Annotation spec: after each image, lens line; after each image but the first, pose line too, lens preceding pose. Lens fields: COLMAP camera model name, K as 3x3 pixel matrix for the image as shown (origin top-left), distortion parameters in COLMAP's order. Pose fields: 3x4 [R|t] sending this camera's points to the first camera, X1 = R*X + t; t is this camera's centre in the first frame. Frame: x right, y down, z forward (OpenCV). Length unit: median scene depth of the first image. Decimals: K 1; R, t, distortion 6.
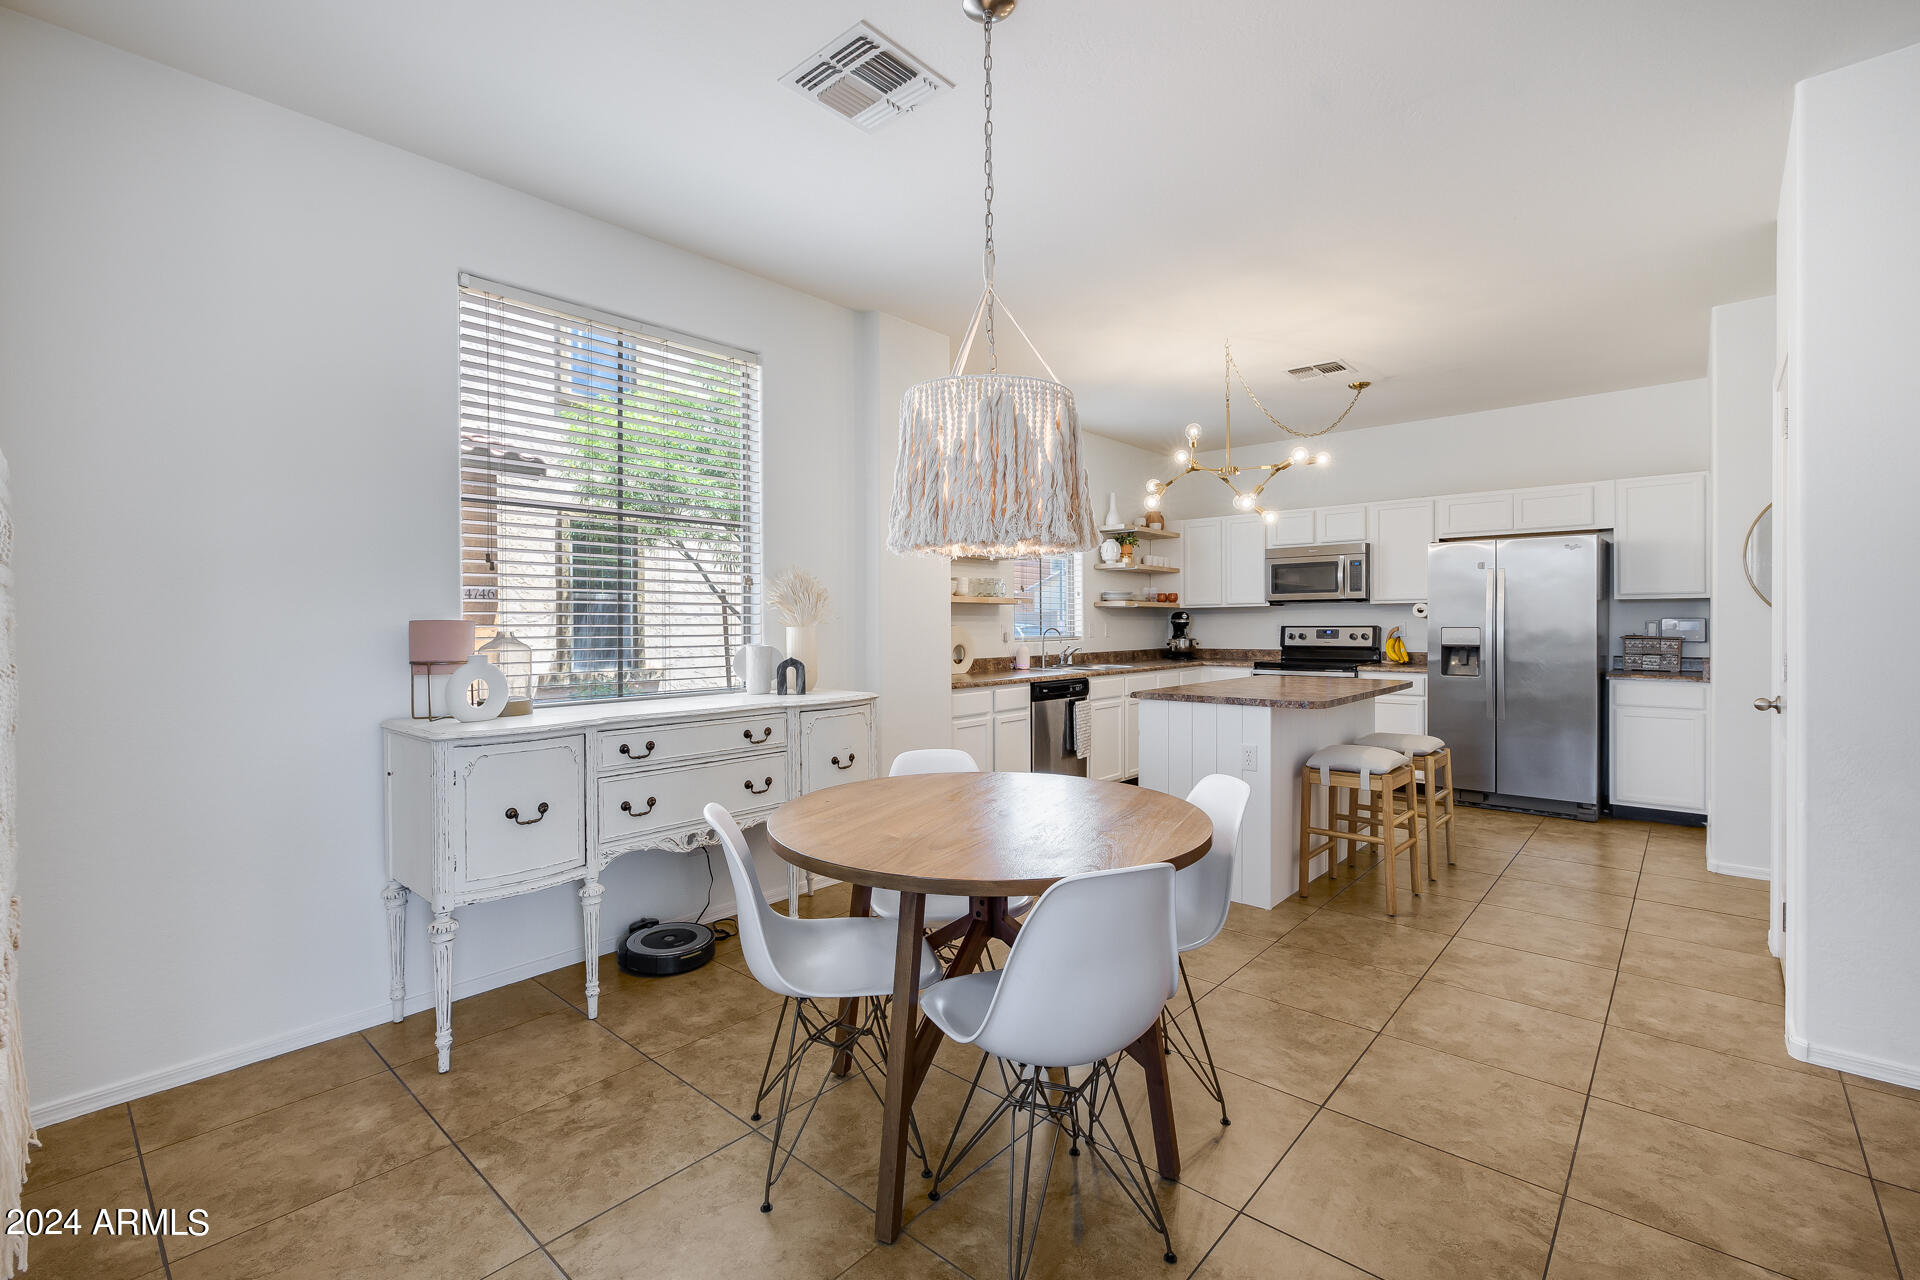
lens RADIAL K [[839.6, 0, 959.2], [0, 839.6, 629.3], [0, 0, 1]] dist [-0.001397, -0.000163]
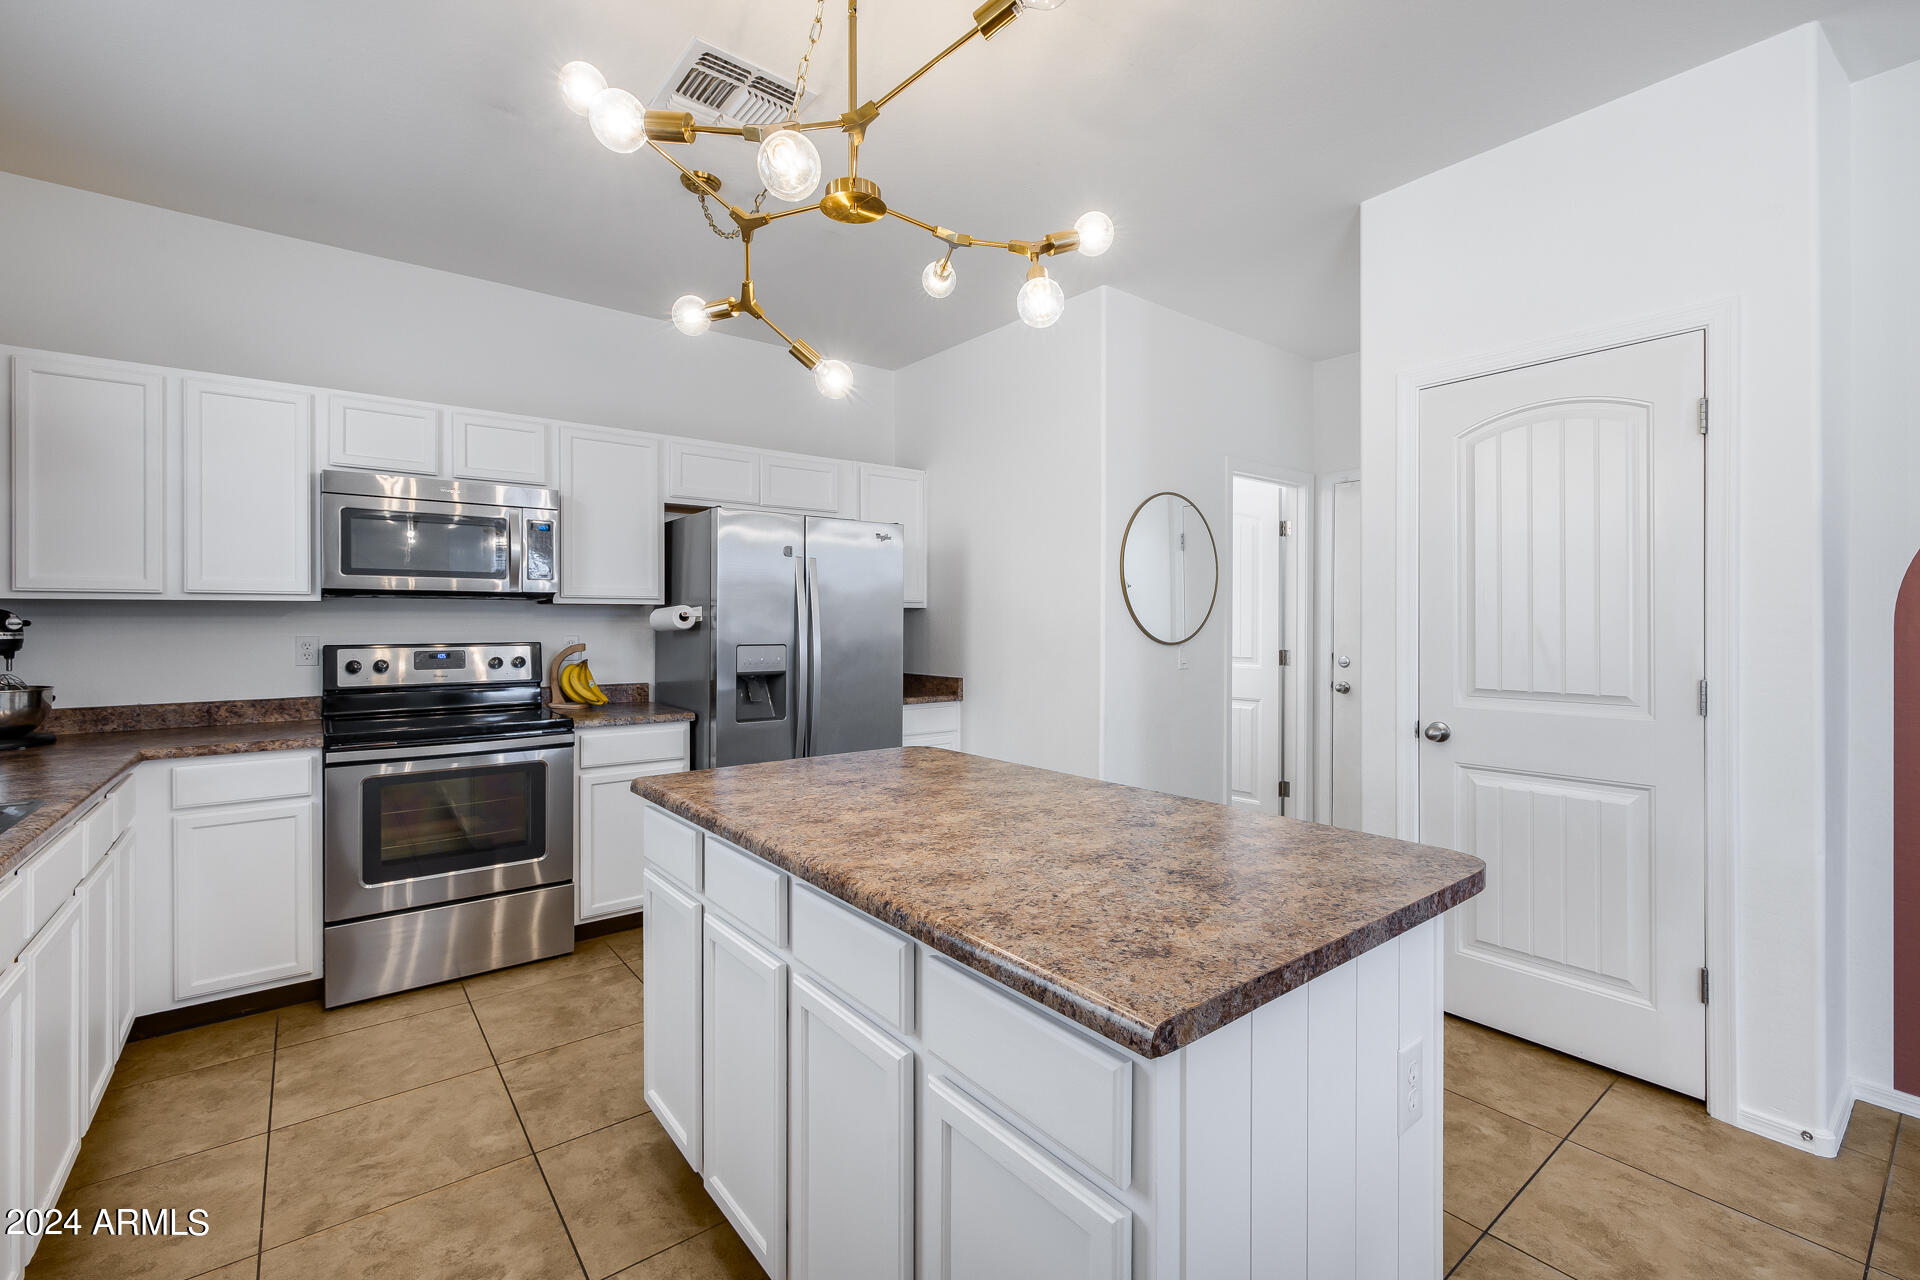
lens RADIAL K [[826.1, 0, 961.0], [0, 826.1, 619.2], [0, 0, 1]] dist [0.000428, 0.000084]
pose [[0.177933, 0.007842, 0.984011, 0.003575], [0.007439, 0.999929, -0.009314, -0.015120], [-0.984015, 0.008977, 0.177862, 0.763145]]
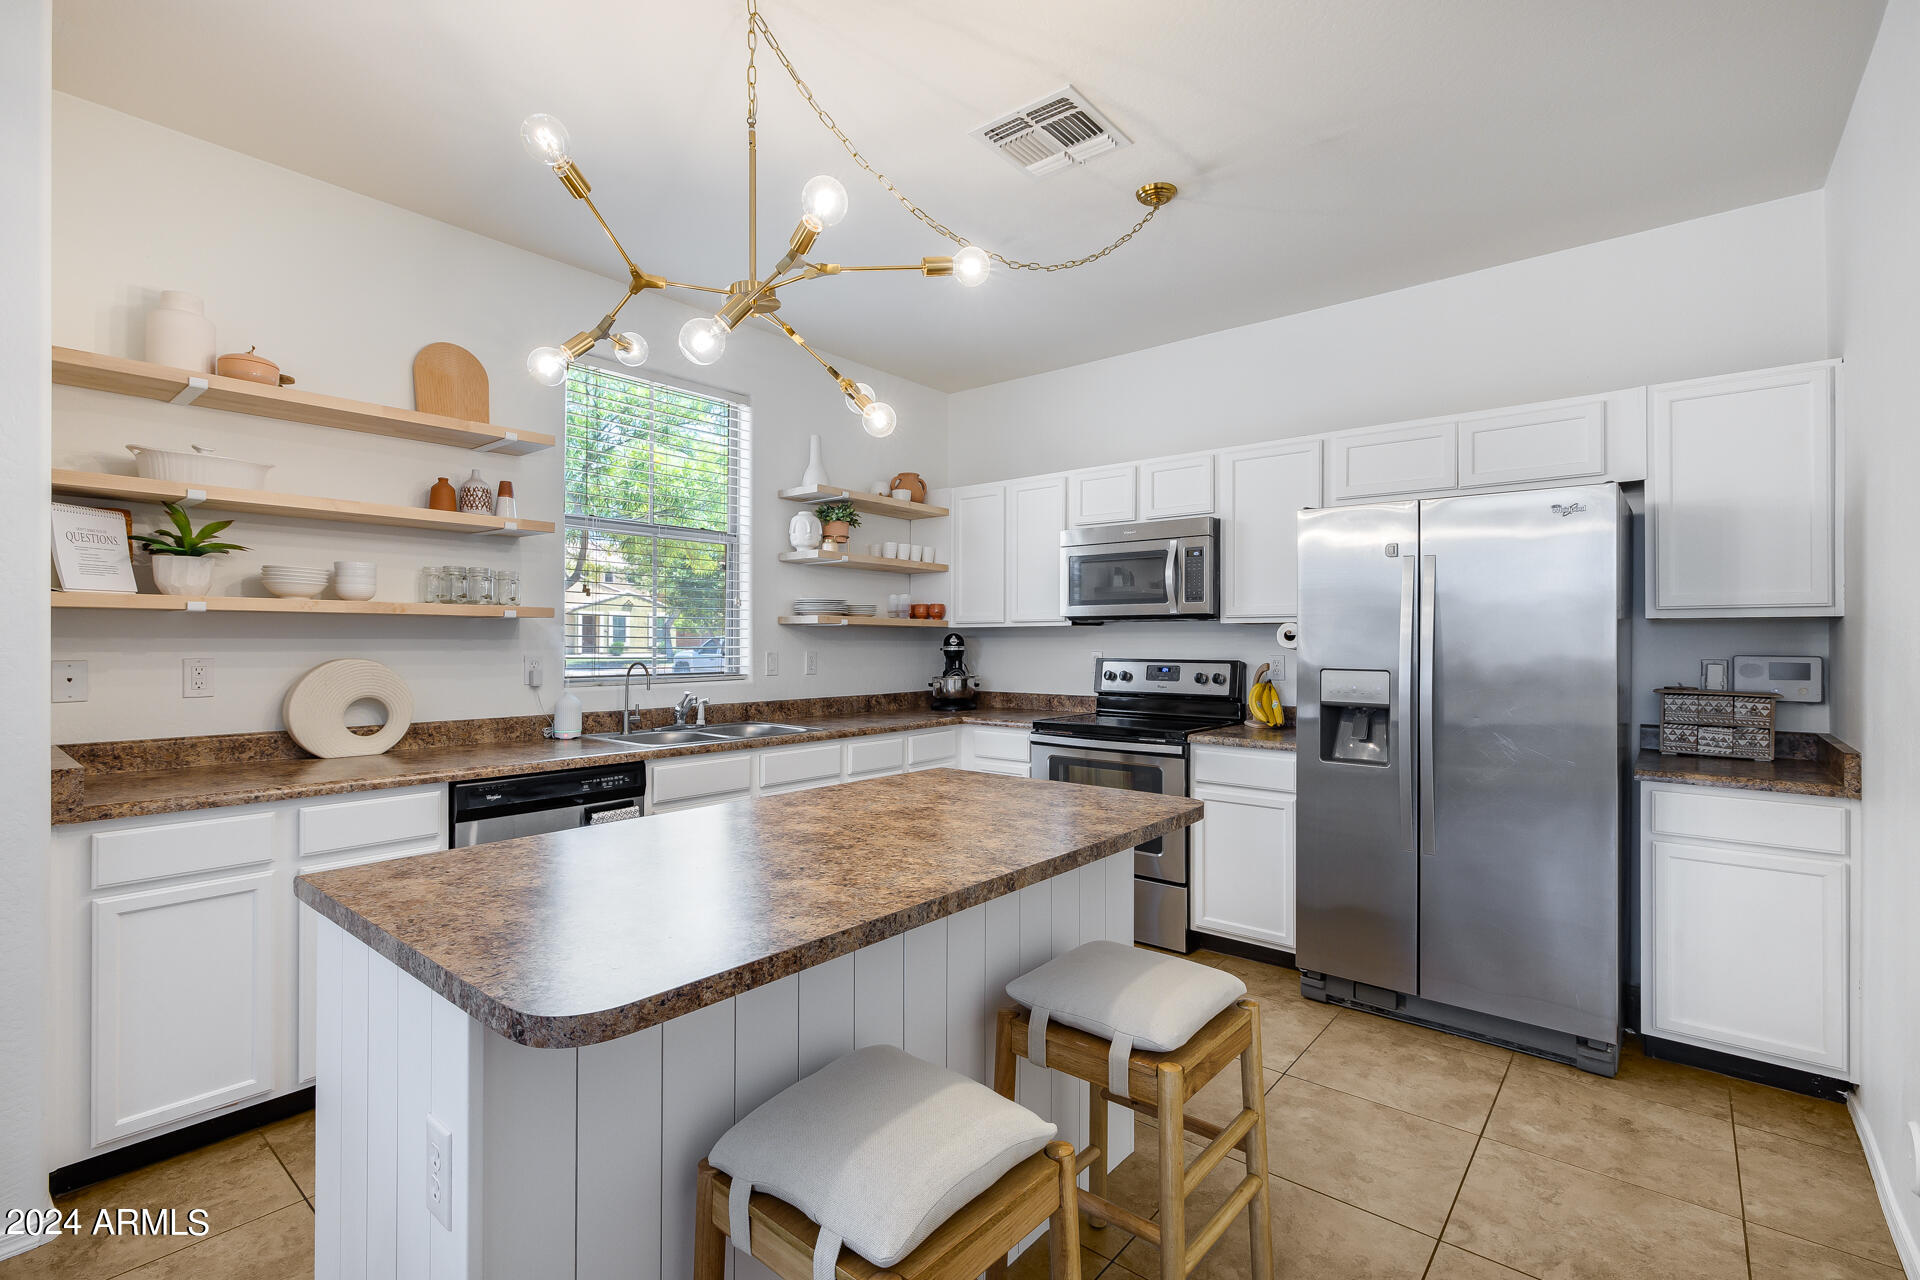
lens RADIAL K [[869.0, 0, 961.1], [0, 869.0, 636.5], [0, 0, 1]] dist [0.002877, 0.000607]
pose [[0.999456, 0.008536, 0.031850, 0.347995], [-0.008132, 0.999885, -0.012788, -0.014531], [-0.031955, 0.012522, 0.999411, 0.484842]]
